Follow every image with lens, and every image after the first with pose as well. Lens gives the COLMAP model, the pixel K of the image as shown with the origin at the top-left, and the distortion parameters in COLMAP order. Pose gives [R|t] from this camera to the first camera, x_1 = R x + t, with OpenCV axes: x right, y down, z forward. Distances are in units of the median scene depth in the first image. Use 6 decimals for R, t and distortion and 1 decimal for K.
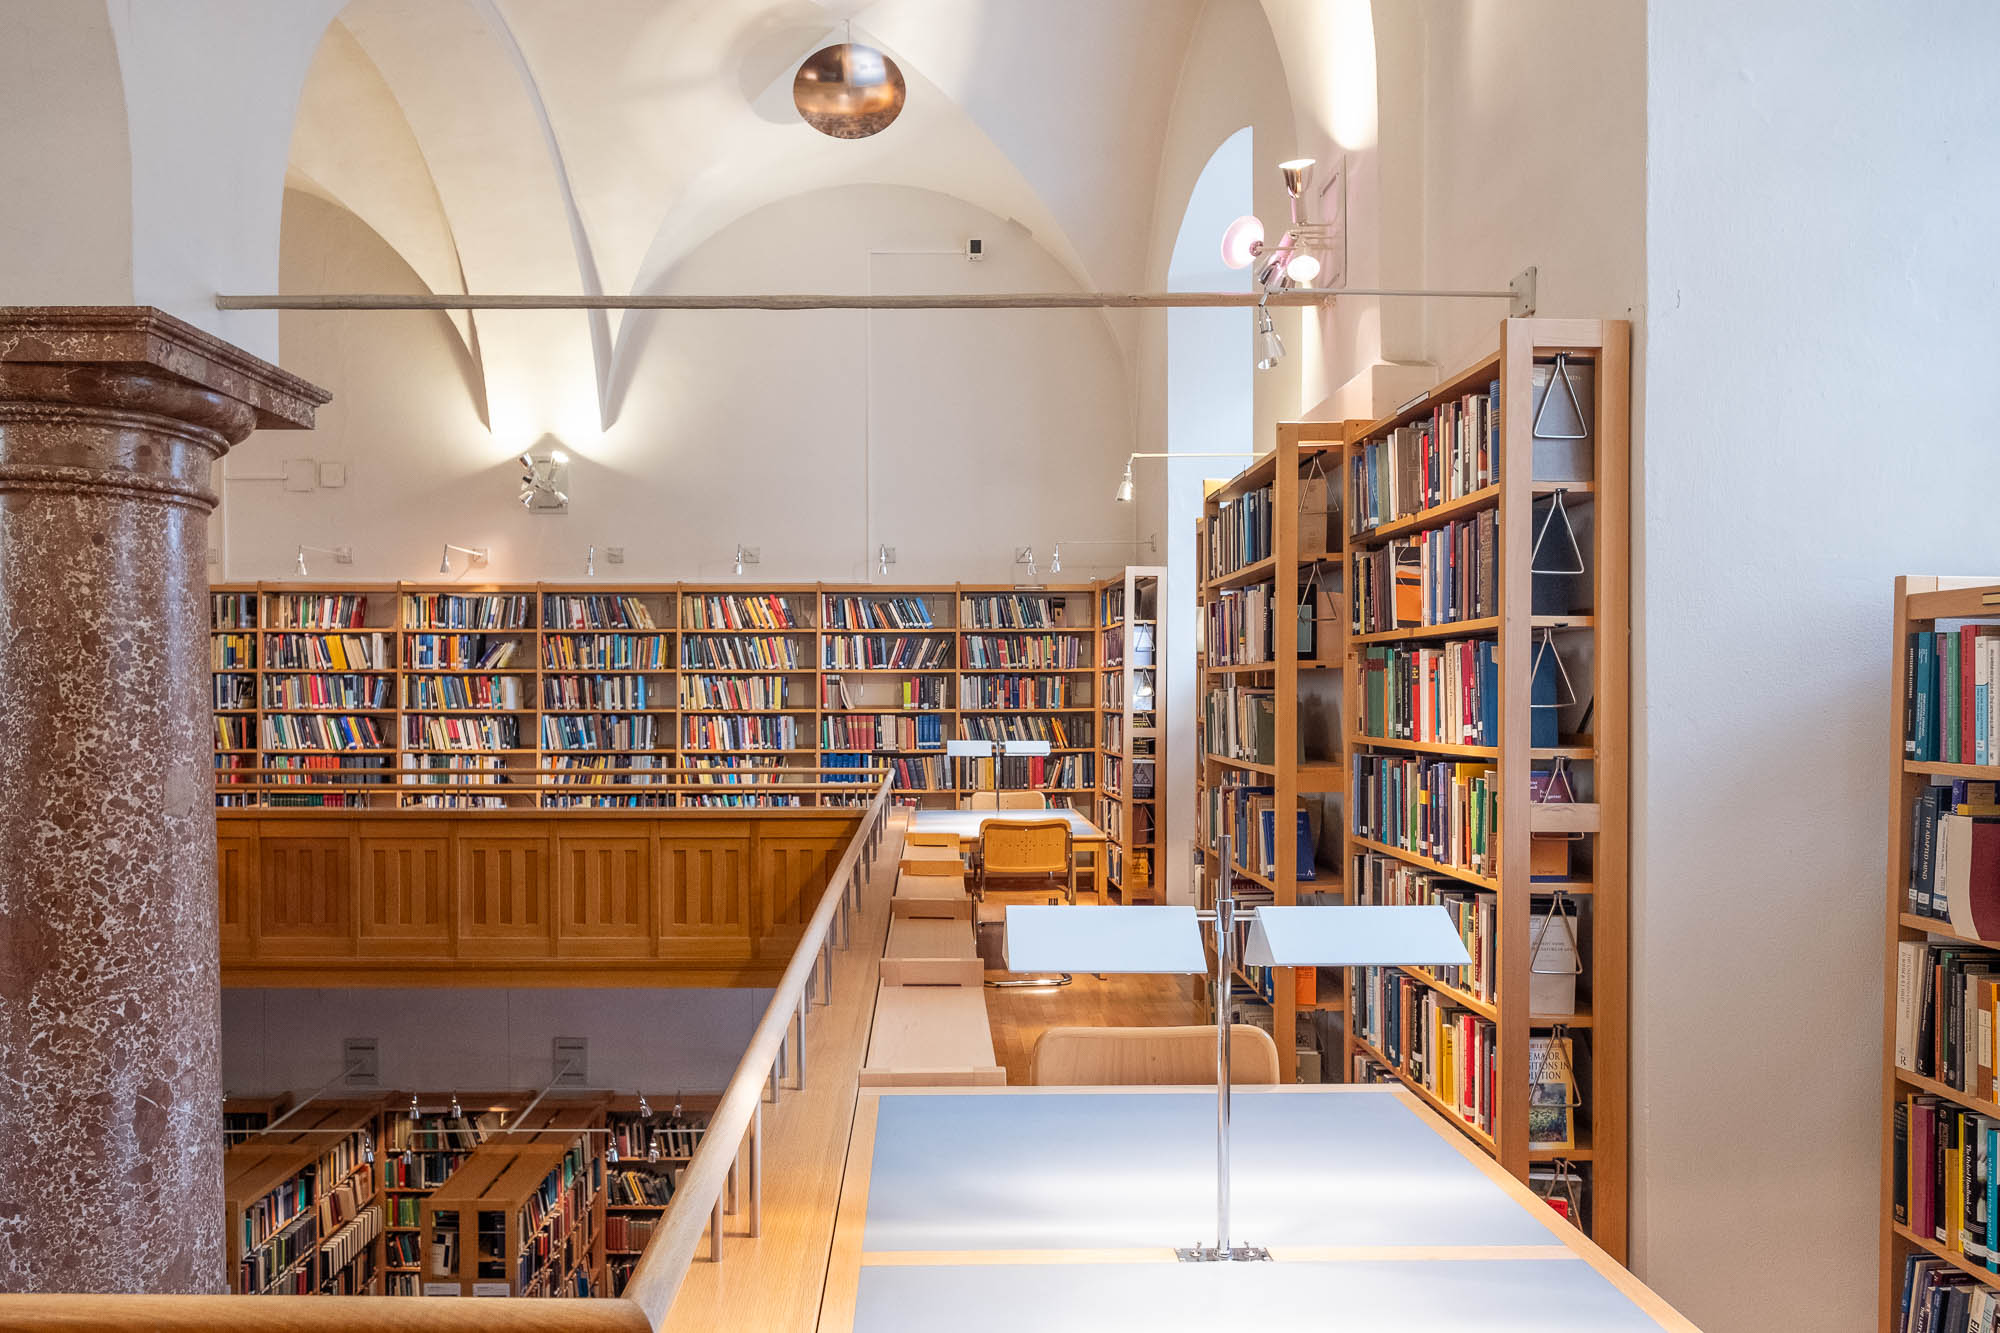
lens RADIAL K [[1260.2, 0, 992.5], [0, 1260.2, 686.1], [0, 0, 1]] dist [-0.006221, -0.000207]
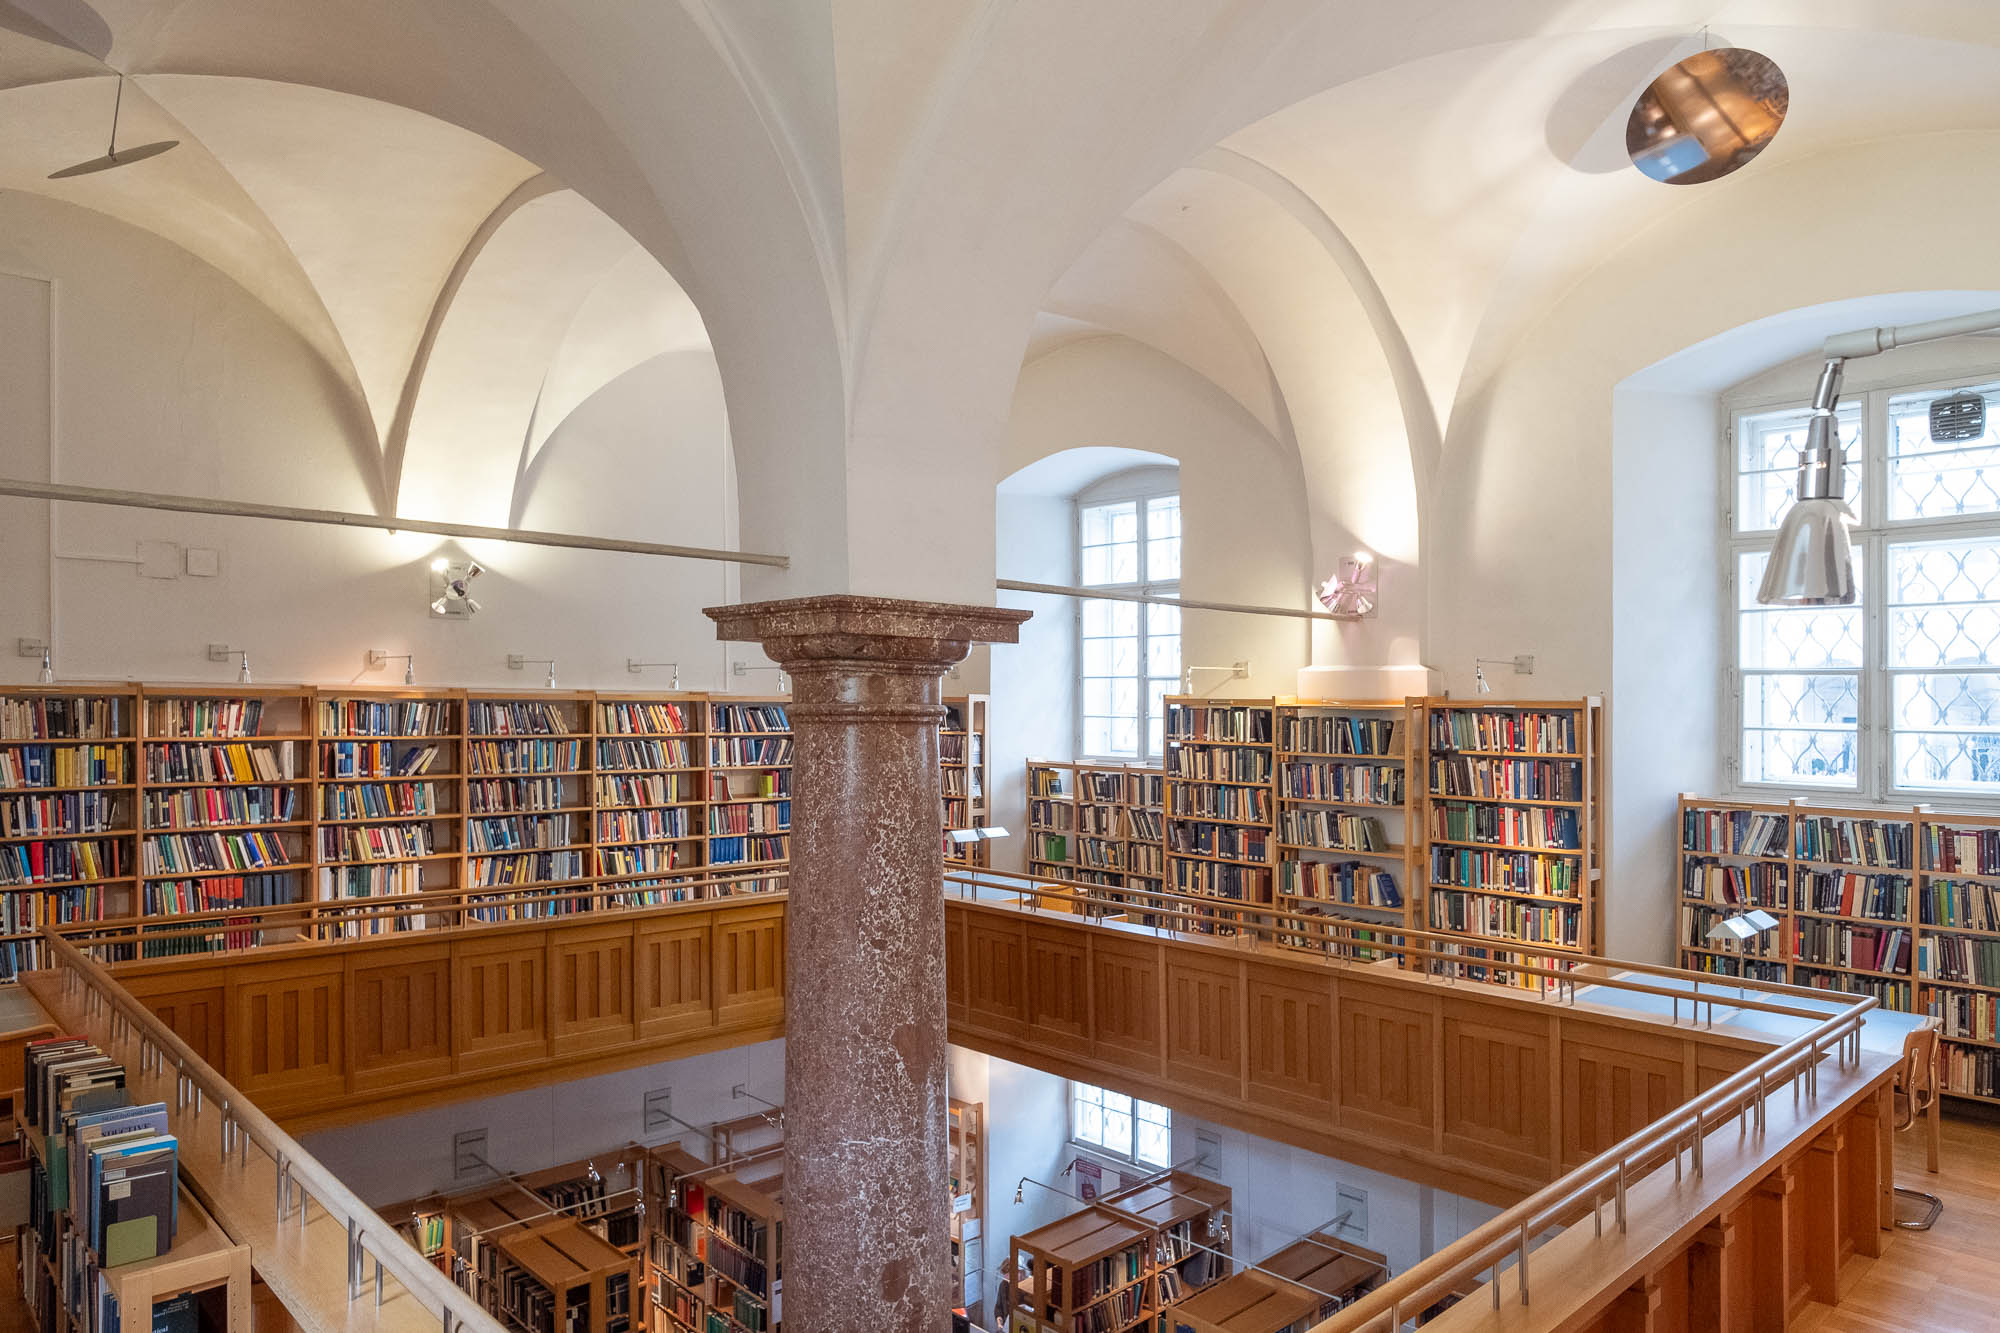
lens RADIAL K [[1260.2, 0, 999.8], [0, 1260.2, 673.5], [0, 0, 1]] dist [-0.006221, -0.000207]
pose [[0.734223, 0.023622, 0.678497, -0.737696], [-0.014175, 0.999710, -0.019467, -0.082014], [-0.678760, 0.004676, 0.734345, -0.049305]]
